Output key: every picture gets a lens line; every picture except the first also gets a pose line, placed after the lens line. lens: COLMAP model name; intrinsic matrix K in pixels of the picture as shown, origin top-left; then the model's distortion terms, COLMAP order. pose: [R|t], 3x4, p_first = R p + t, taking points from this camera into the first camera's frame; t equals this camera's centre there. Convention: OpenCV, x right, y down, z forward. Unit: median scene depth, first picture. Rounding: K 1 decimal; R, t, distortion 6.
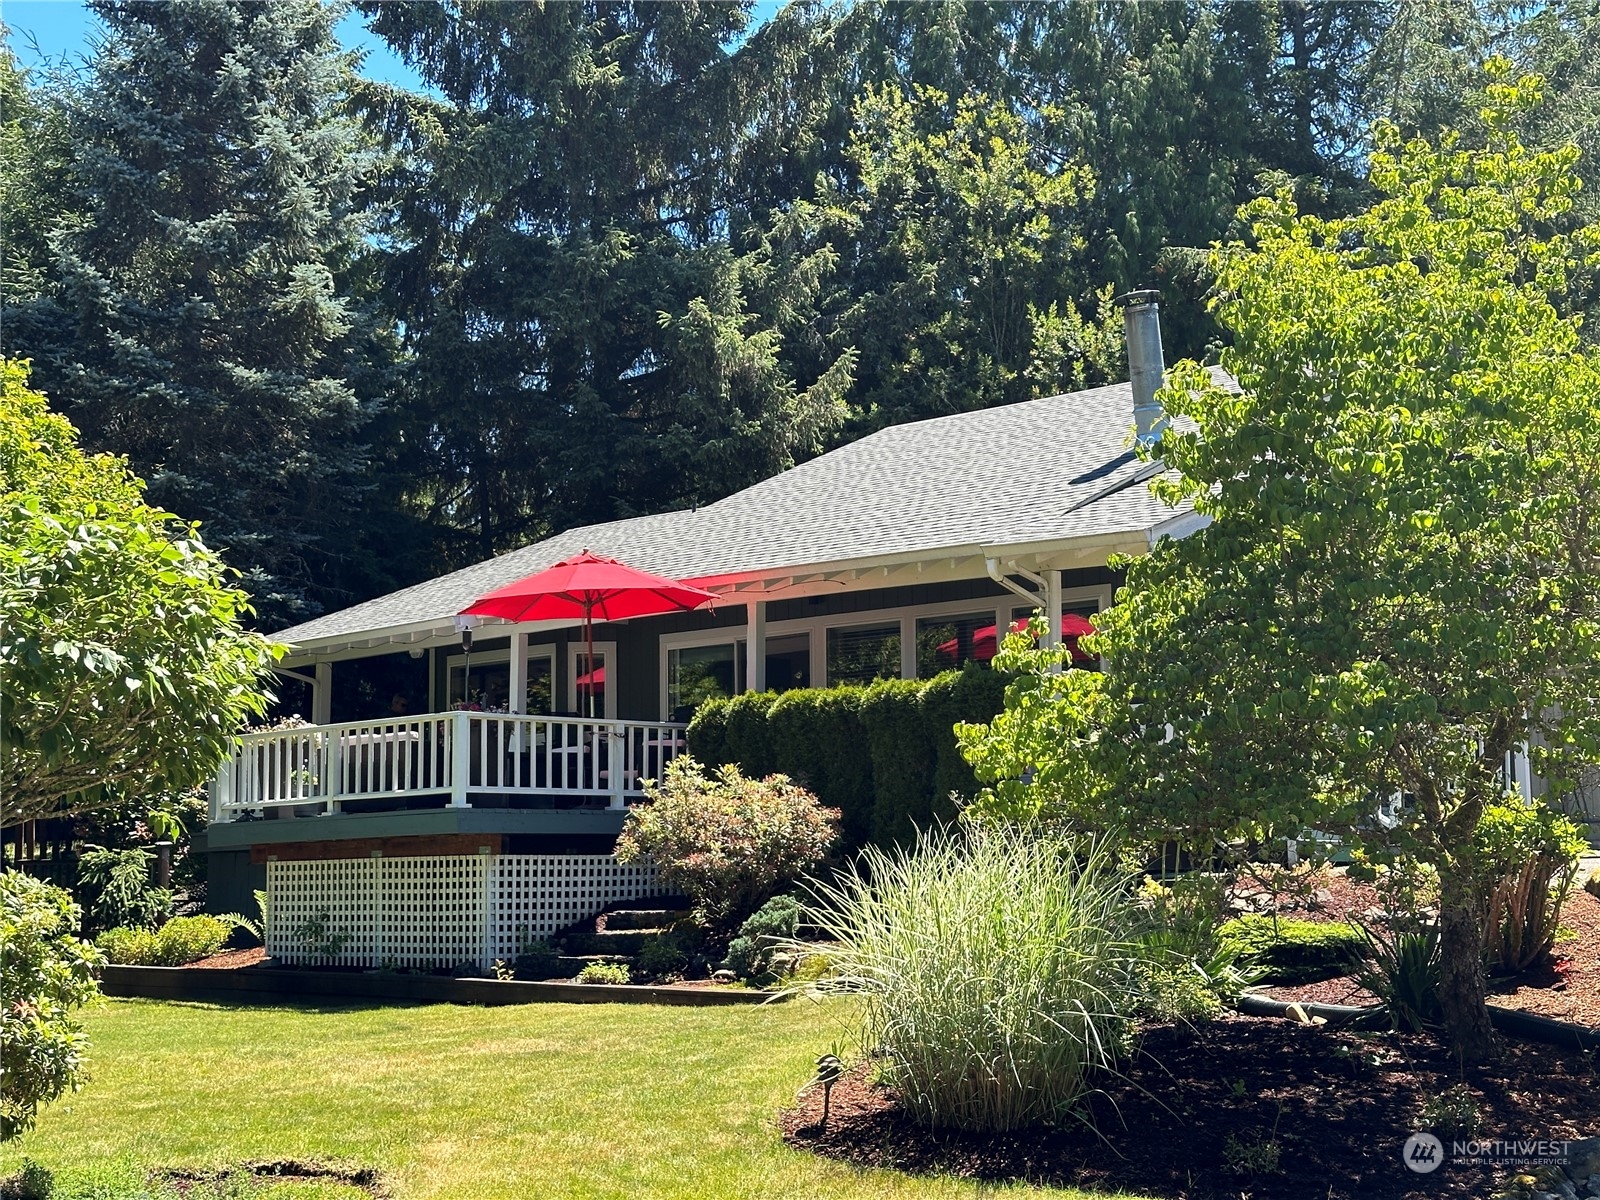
lens RADIAL K [[2177.6, 0, 800.0], [0, 2177.6, 600.0], [0, 0, 1]] dist [0.308069, 0.004003]
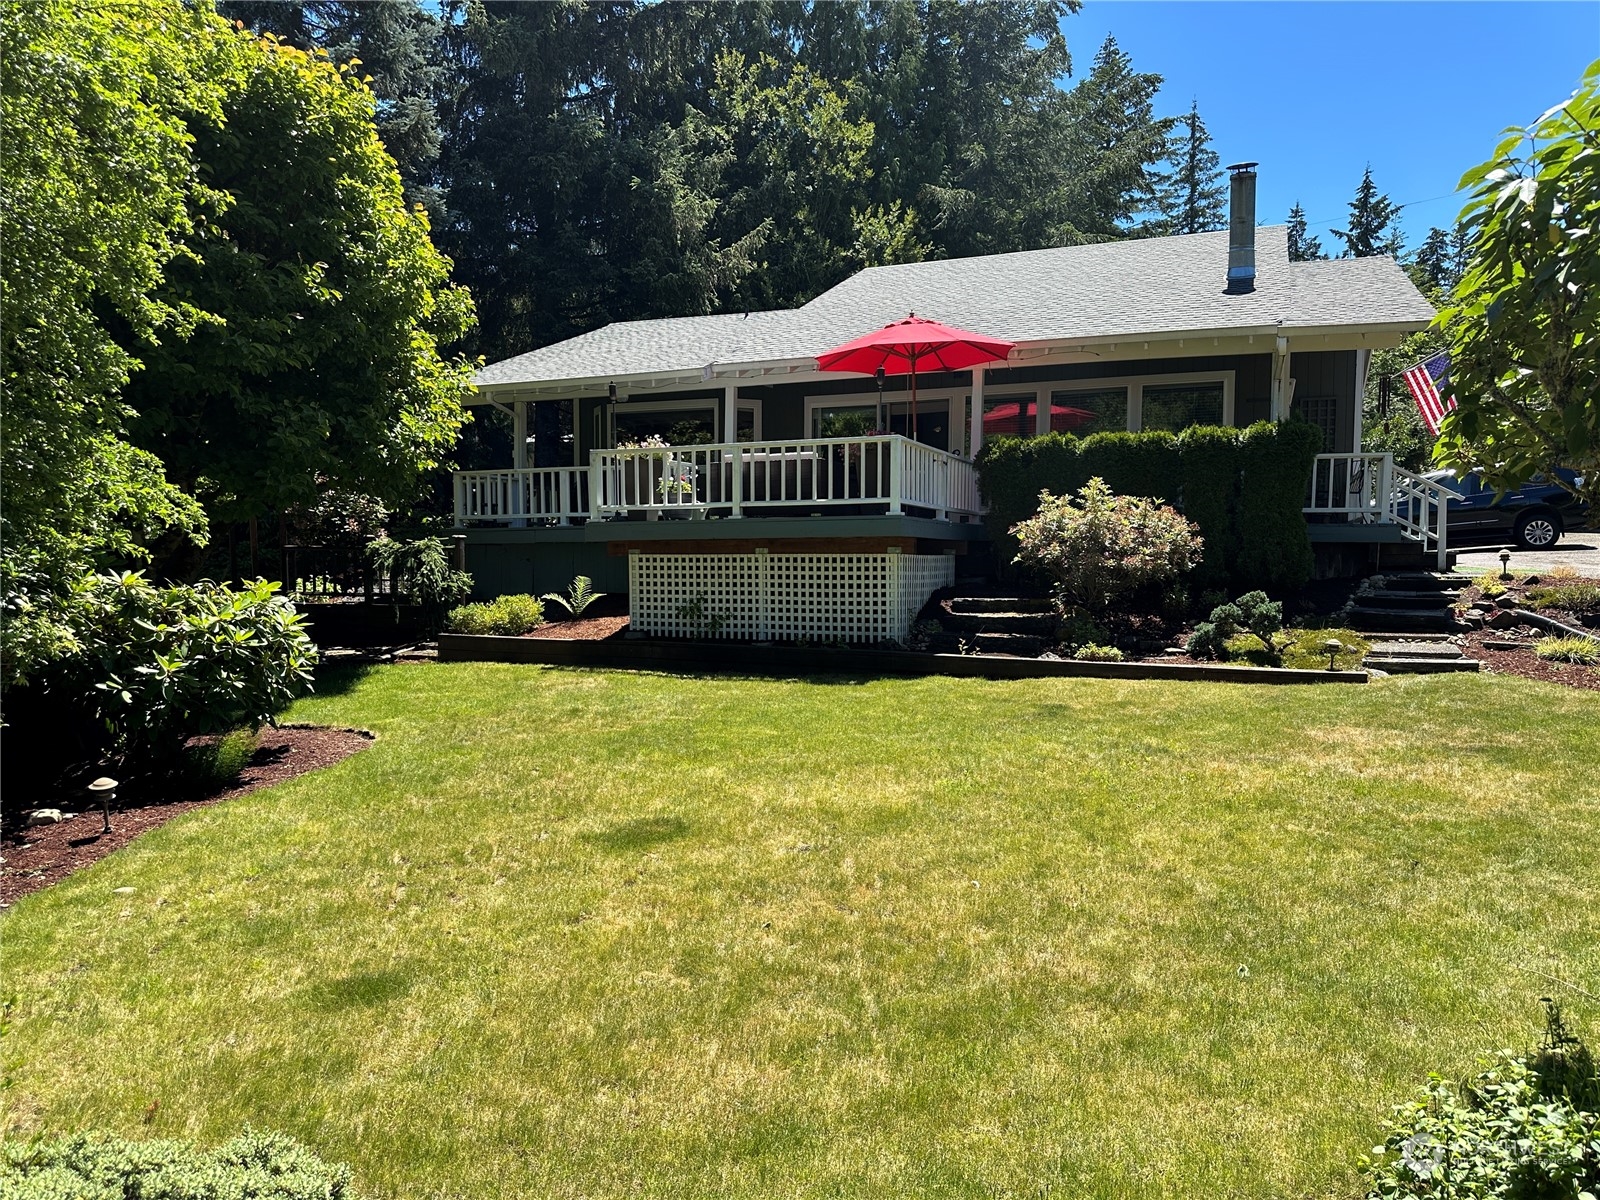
lens RADIAL K [[1132.3, 0, 800.0], [0, 1132.3, 600.0], [0, 0, 1]] dist [0.061964, -0.101457]
pose [[0.933587, -0.000083, 0.358350, -0.376837], [-0.054368, 0.988391, 0.141870, 0.048590], [-0.354202, -0.151931, 0.922745, 0.385759]]
